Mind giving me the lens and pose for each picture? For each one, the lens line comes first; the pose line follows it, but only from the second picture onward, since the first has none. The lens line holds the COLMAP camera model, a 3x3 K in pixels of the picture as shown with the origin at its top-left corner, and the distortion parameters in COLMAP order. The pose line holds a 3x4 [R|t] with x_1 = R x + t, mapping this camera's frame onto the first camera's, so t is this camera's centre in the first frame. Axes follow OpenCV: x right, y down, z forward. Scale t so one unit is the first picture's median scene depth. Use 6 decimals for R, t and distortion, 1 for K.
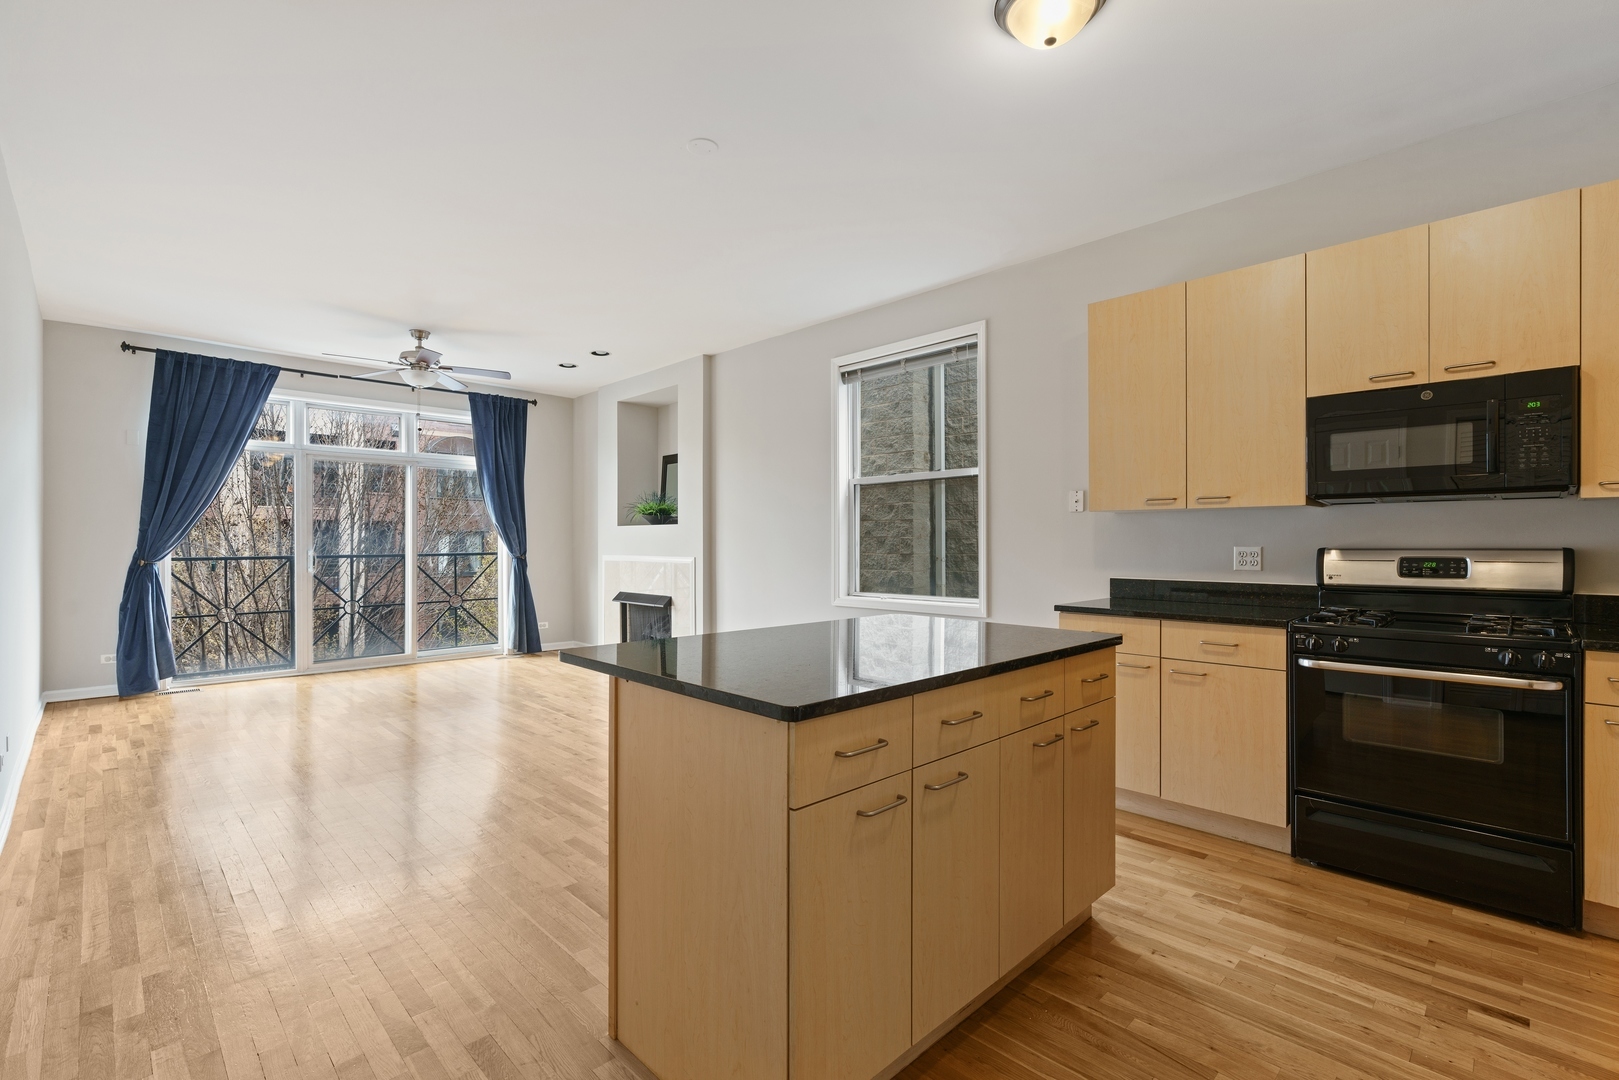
lens RADIAL K [[737.9, 0, 811.3], [0, 737.9, 541.2], [0, 0, 1]] dist [-0.001838, 0.001260]
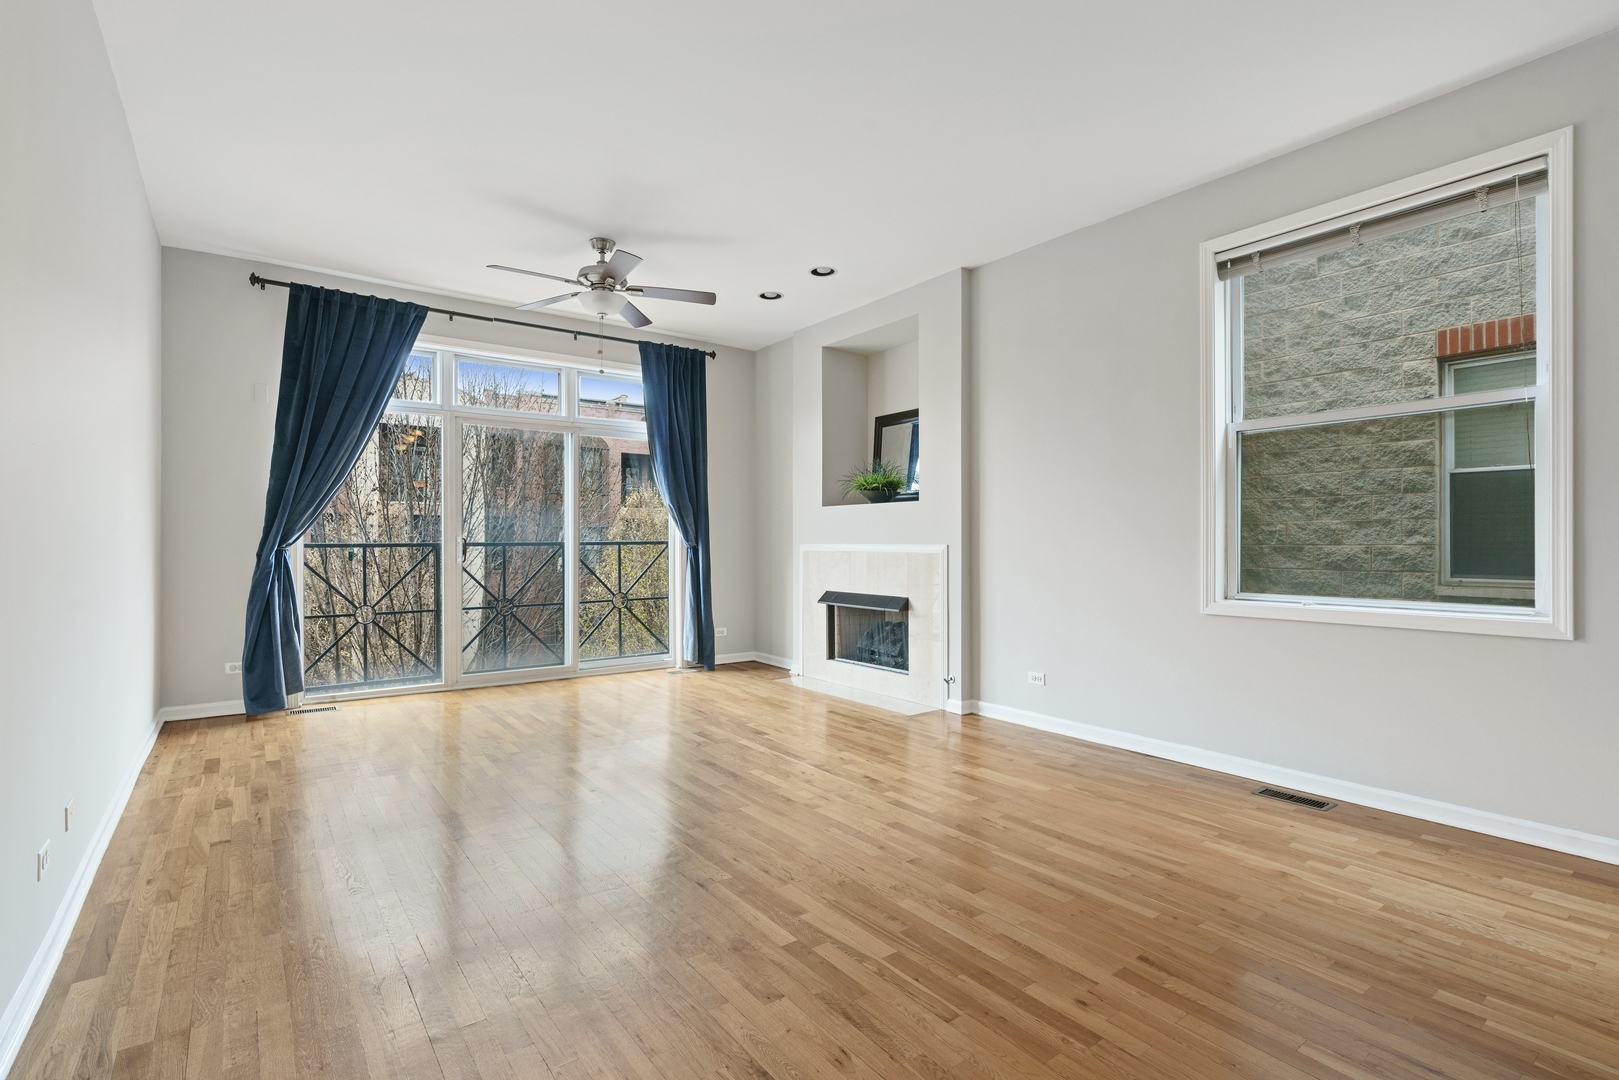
lens RADIAL K [[761.6, 0, 806.9], [0, 761.6, 538.0], [0, 0, 1]] dist [-0.011933, 0.002280]
pose [[0.991115, 0.000037, -0.133011, -0.221849], [-0.000719, 0.999987, -0.005074, 0.021612], [0.133009, 0.005125, 0.991102, 0.262038]]
